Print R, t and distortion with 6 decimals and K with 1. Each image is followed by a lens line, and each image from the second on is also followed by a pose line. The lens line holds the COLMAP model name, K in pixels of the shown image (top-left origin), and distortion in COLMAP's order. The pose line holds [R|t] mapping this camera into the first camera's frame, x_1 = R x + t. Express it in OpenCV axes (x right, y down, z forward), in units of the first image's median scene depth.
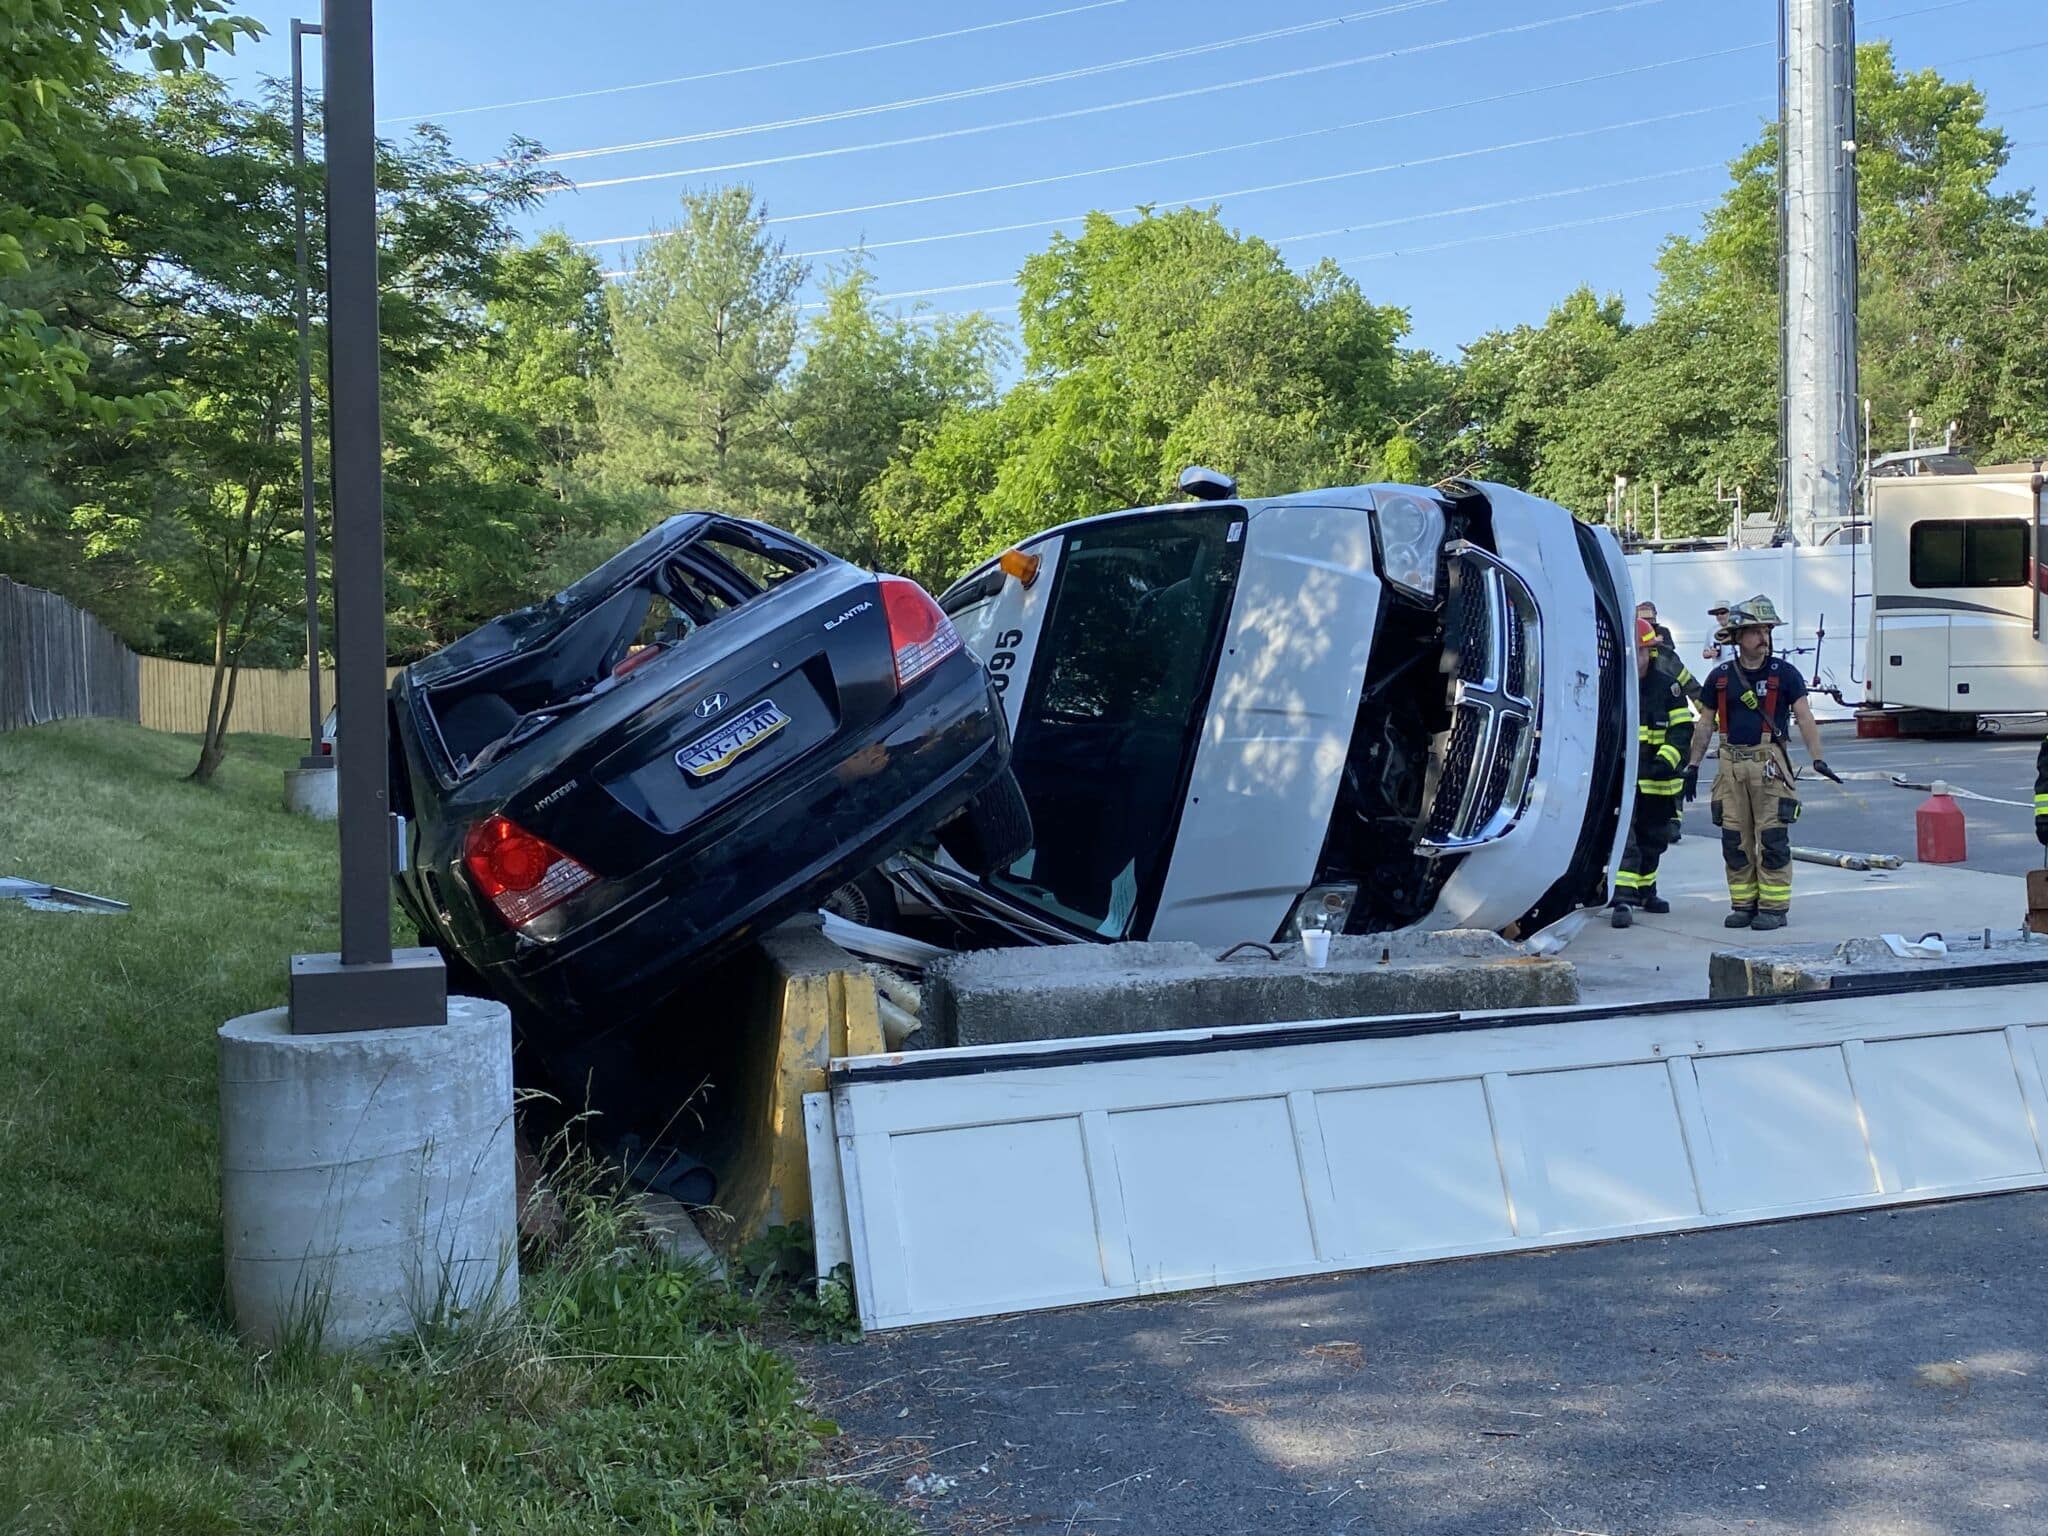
lens RADIAL K [[2207.1, 0, 1021.7], [0, 2207.1, 701.5], [0, 0, 1]] dist [-0.013224, 0.000000]
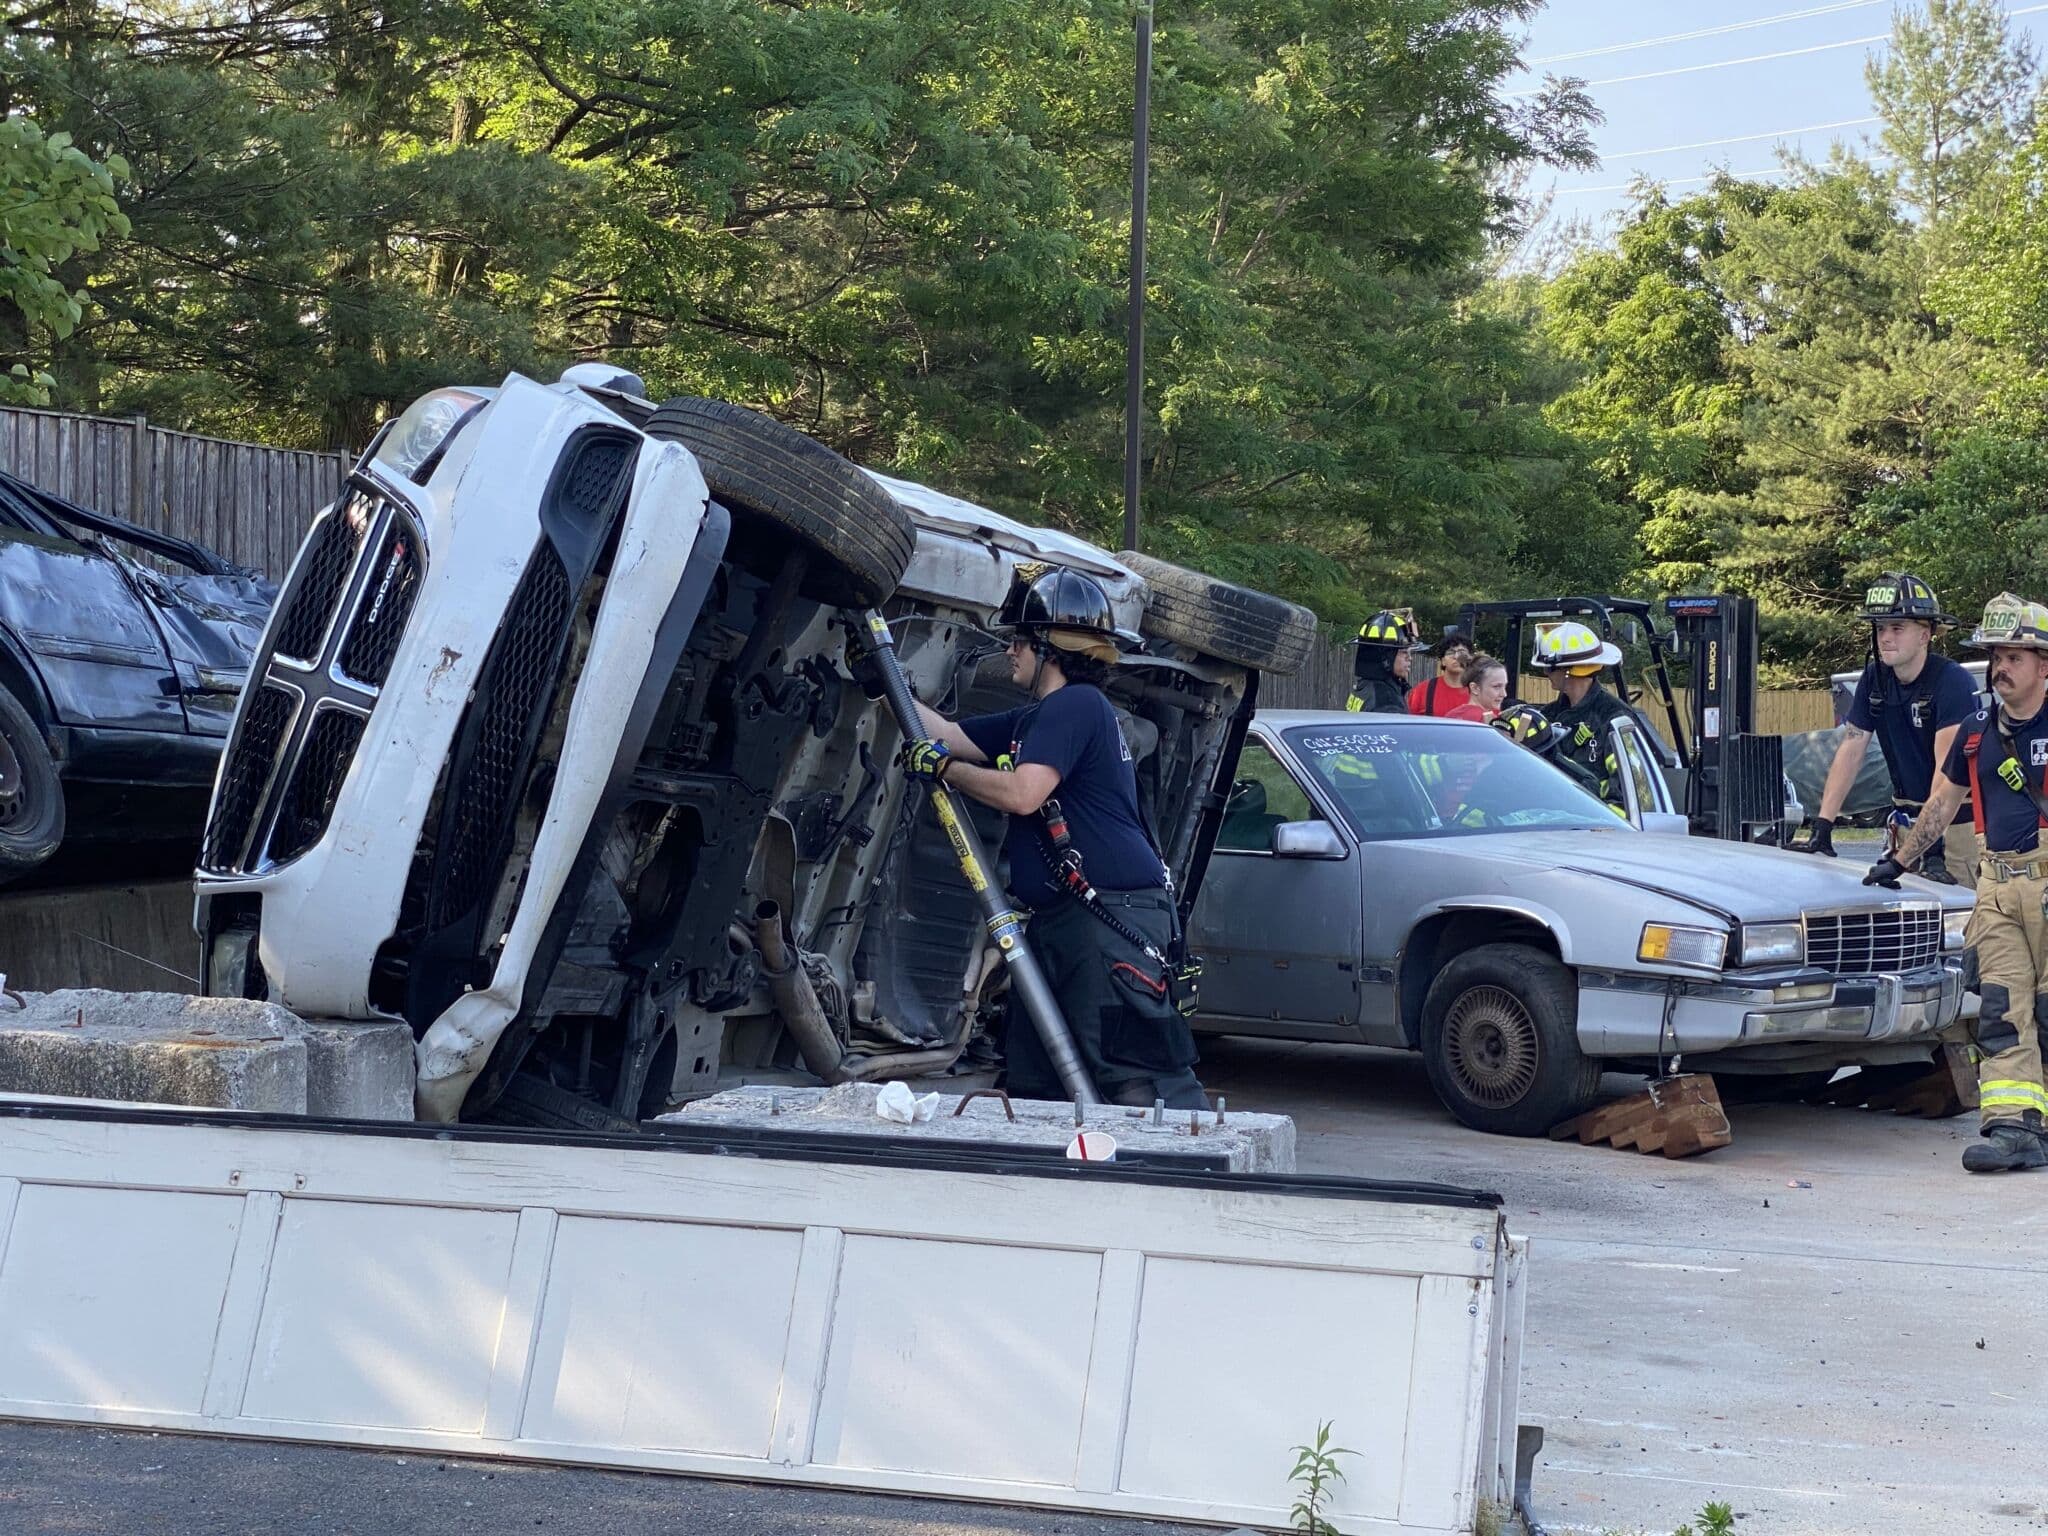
lens RADIAL K [[3292.0, 0, 953.6], [0, 3292.0, 779.2], [0, 0, 1]] dist [0.070500, 0.000000]
pose [[0.781676, 0.044172, -0.622119, 1.120304], [-0.040388, 0.998980, 0.020183, 0.000200], [0.622376, 0.009350, 0.782662, 0.314761]]
